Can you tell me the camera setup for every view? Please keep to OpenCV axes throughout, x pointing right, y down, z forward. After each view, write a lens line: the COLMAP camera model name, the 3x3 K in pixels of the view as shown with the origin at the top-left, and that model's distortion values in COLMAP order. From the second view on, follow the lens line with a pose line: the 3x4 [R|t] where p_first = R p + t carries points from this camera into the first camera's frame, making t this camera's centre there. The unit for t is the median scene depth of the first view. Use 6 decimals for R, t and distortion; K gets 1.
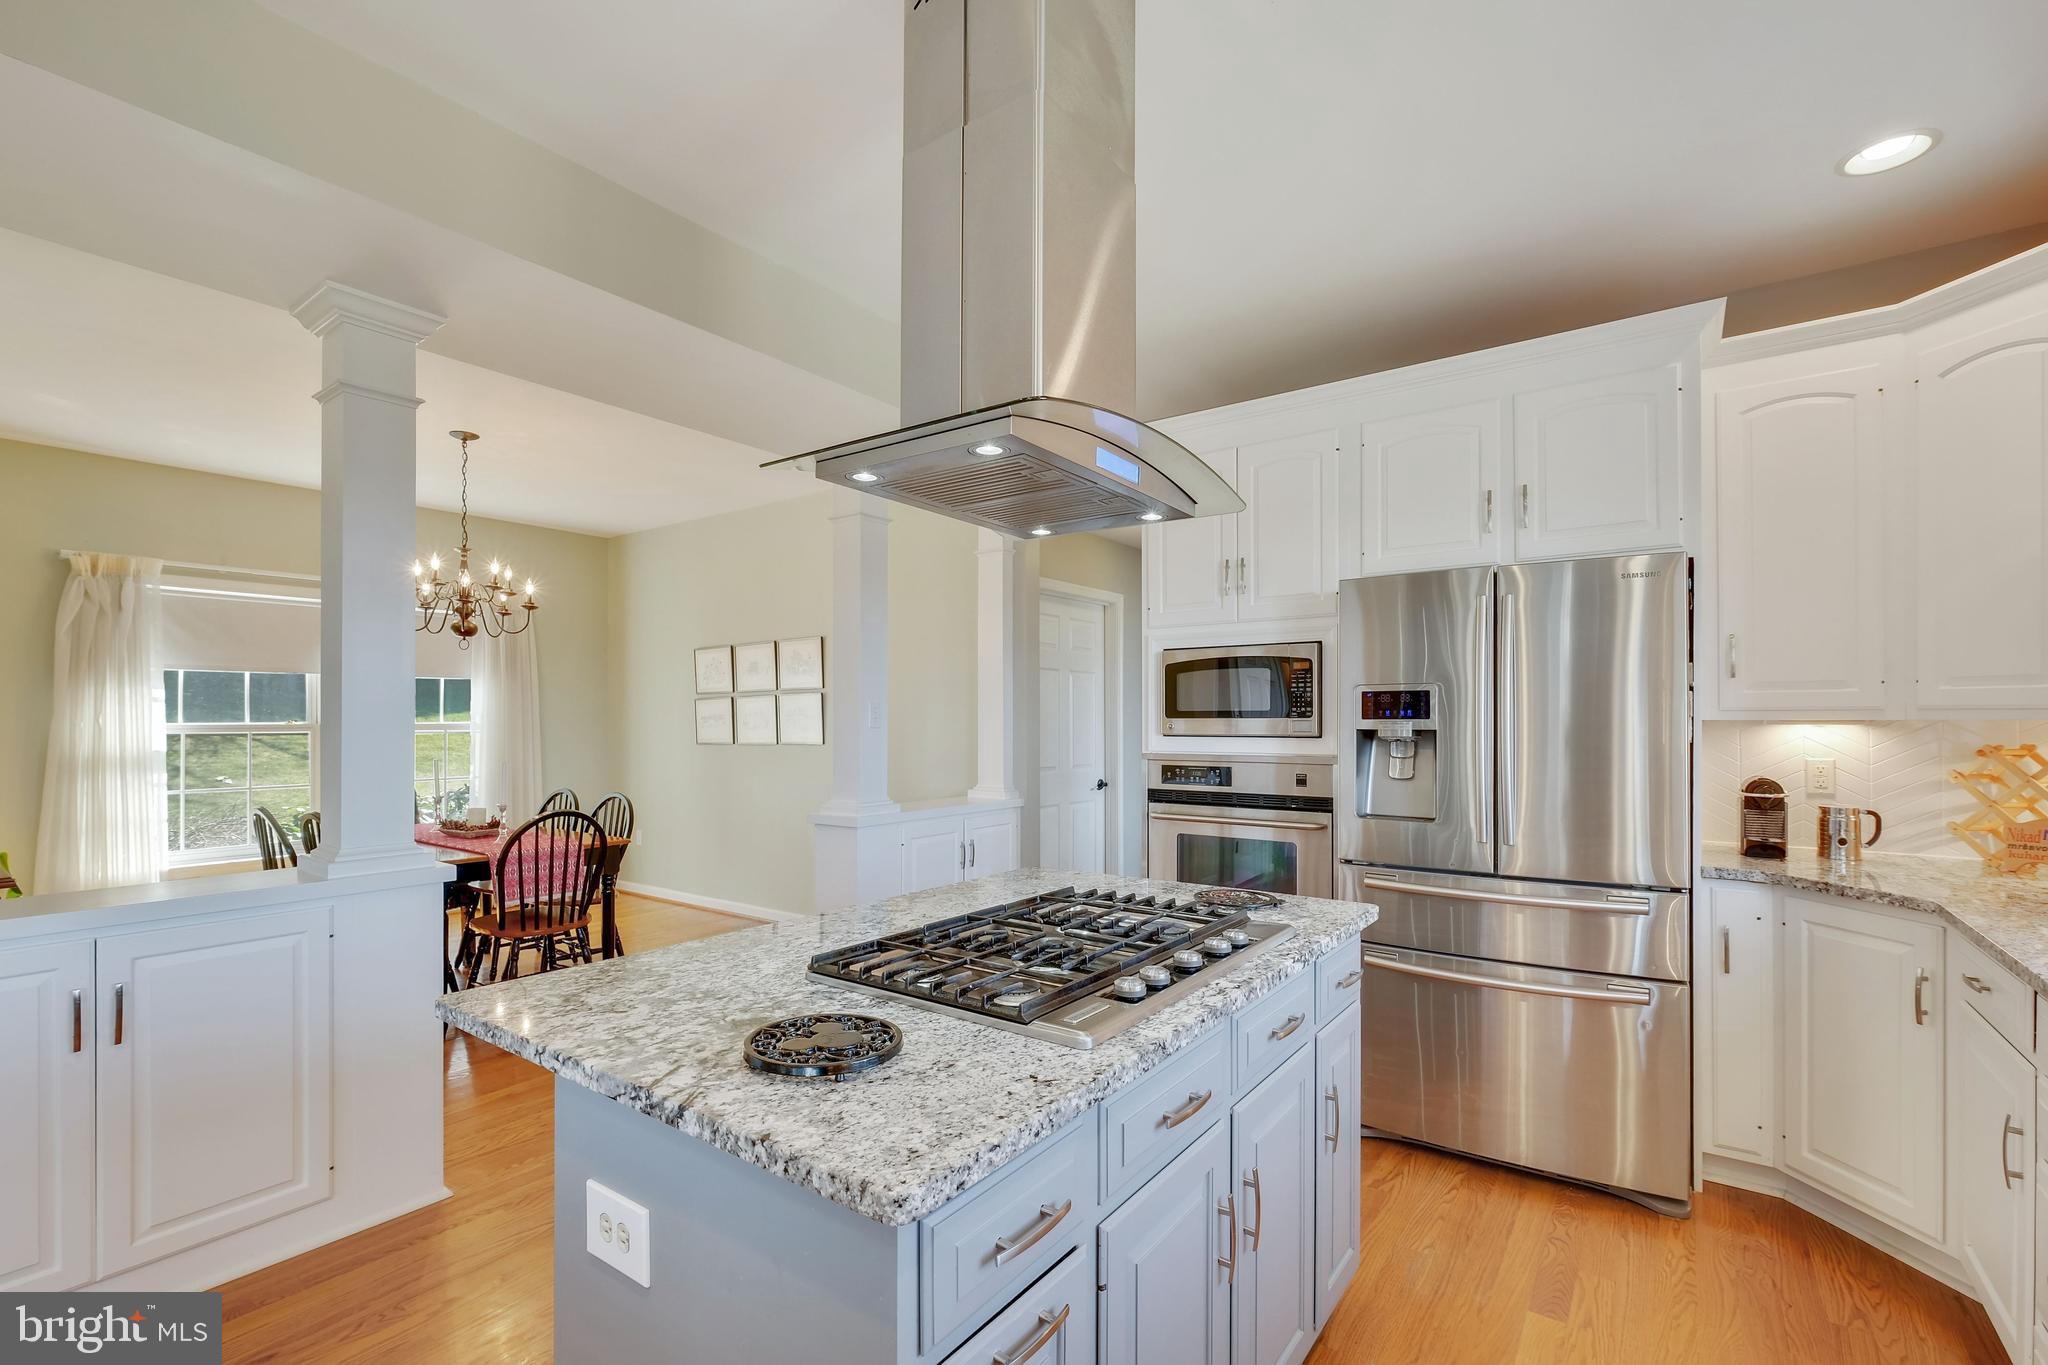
lens RADIAL K [[904.0, 0, 1022.0], [0, 904.0, 703.2], [0, 0, 1]] dist [-0.001799, -0.000266]
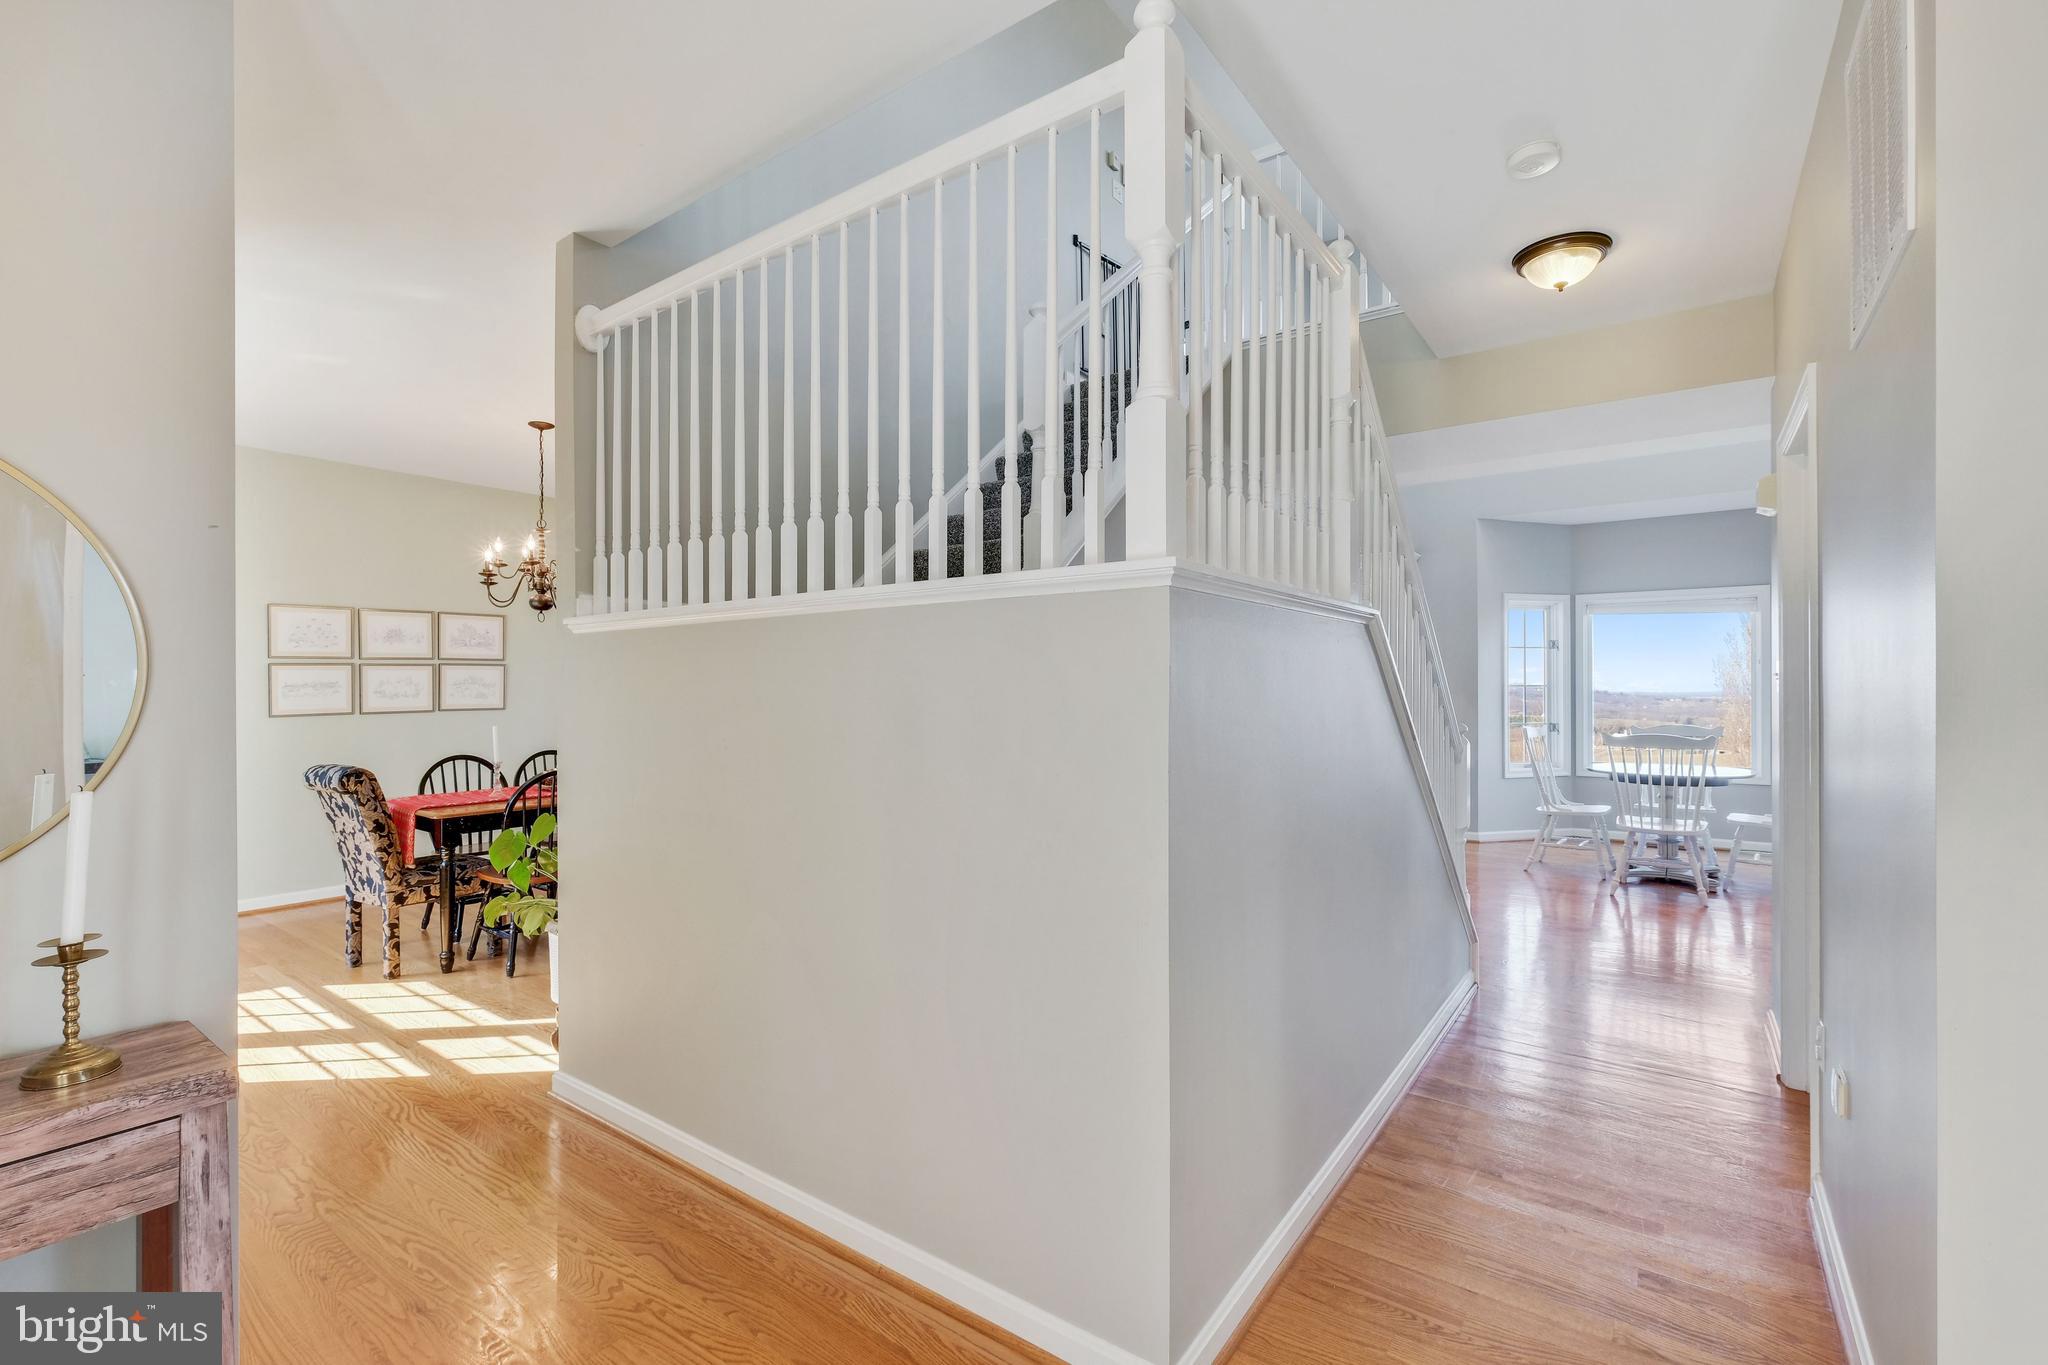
lens RADIAL K [[904.0, 0, 1022.0], [0, 904.0, 703.2], [0, 0, 1]] dist [-0.001799, -0.000266]
pose [[0.011059, -0.014092, 0.999840, -1.560840], [-0.005612, 0.999884, 0.014155, 0.021024], [-0.999923, -0.005767, 0.010979, 0.348339]]
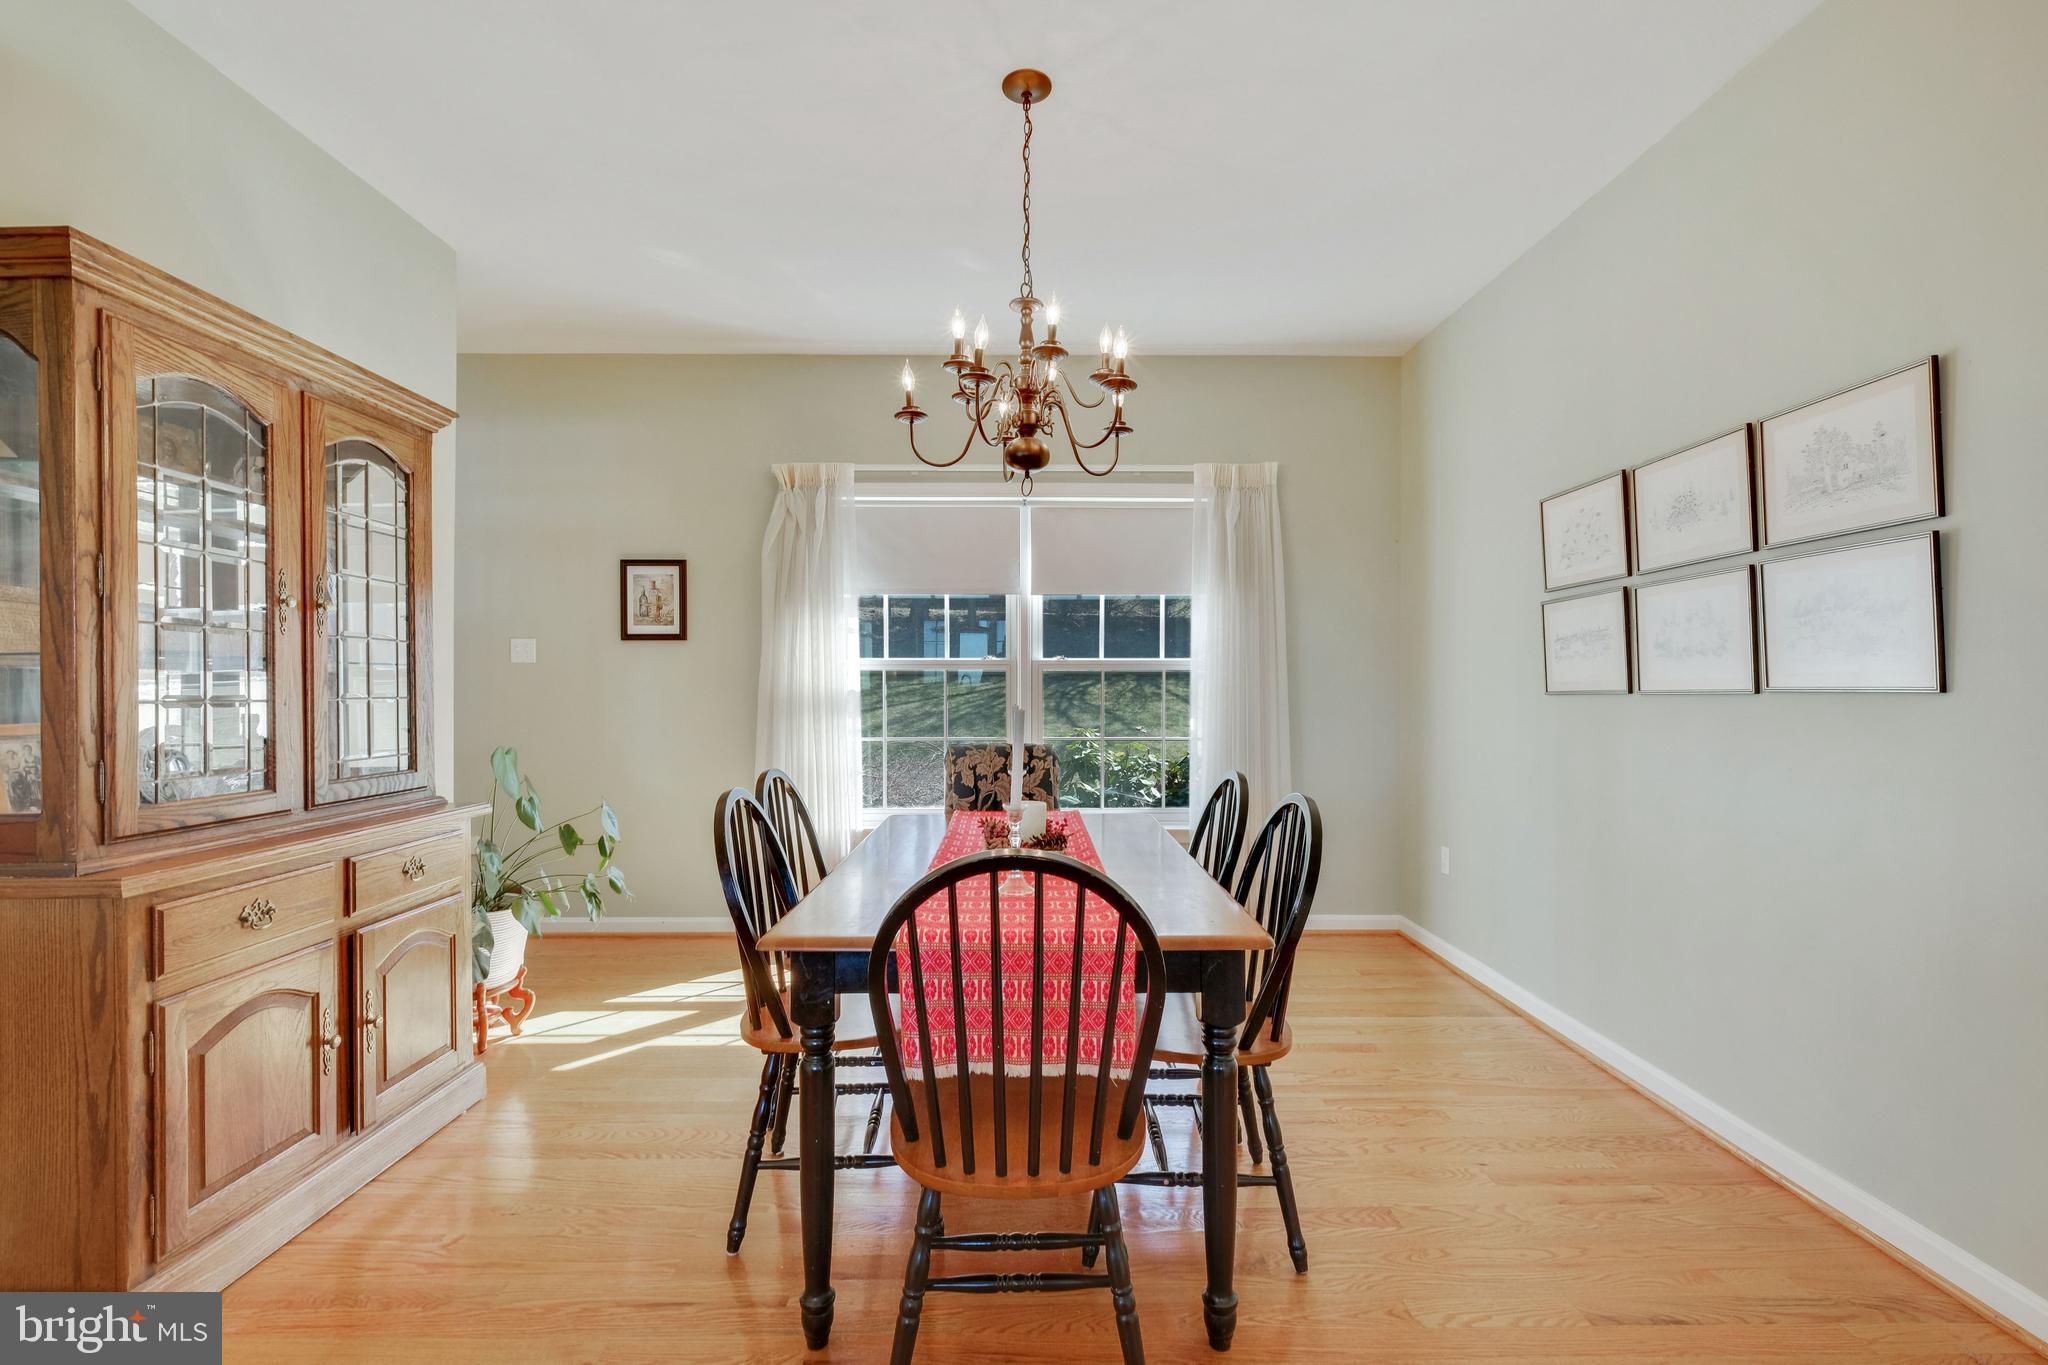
lens RADIAL K [[904.0, 0, 1022.0], [0, 904.0, 703.2], [0, 0, 1]] dist [-0.001799, -0.000266]
pose [[0.604464, 0.018750, -0.796411, -0.179908], [0.013755, 0.999328, 0.033968, 0.038107], [0.796513, -0.031487, 0.603800, 0.609208]]
